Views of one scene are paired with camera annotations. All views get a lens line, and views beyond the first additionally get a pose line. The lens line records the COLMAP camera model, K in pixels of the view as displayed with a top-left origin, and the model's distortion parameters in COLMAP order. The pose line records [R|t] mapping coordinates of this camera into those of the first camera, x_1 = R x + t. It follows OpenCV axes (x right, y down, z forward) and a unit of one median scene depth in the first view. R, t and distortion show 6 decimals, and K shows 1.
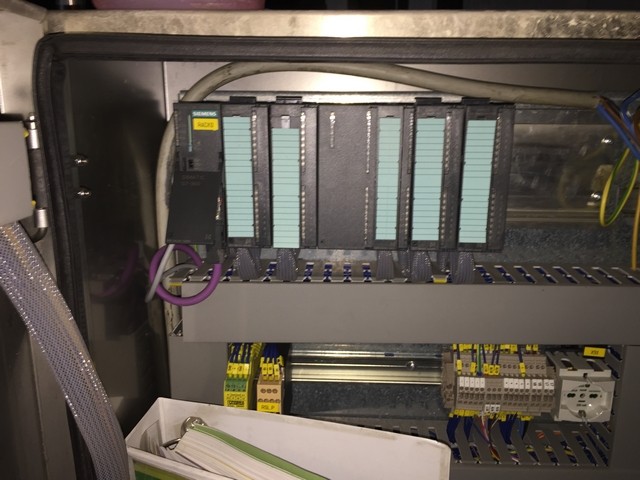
lens RADIAL K [[554.6, 0, 317.1], [0, 554.6, 241.0], [0, 0, 1]] dist [0.044067, -0.016186]
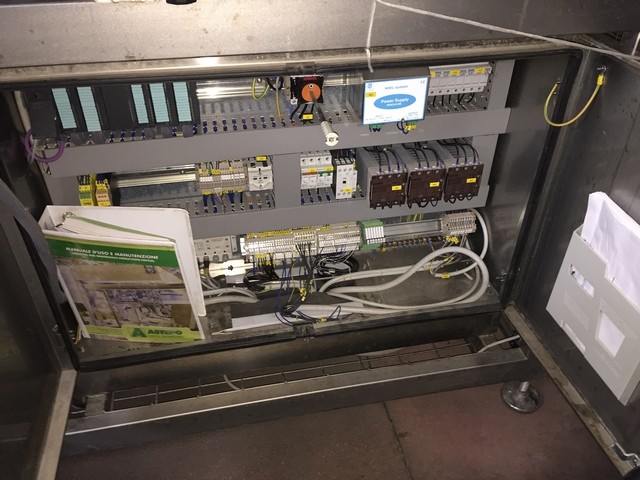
lens RADIAL K [[554.6, 0, 319.9], [0, 554.6, 236.8], [0, 0, 1]] dist [0.044067, -0.016186]
pose [[0.971857, -0.140238, 0.189283, 0.279675], [0.053660, 0.914161, 0.401783, -0.379669], [-0.229380, -0.380319, 0.895959, -1.092232]]
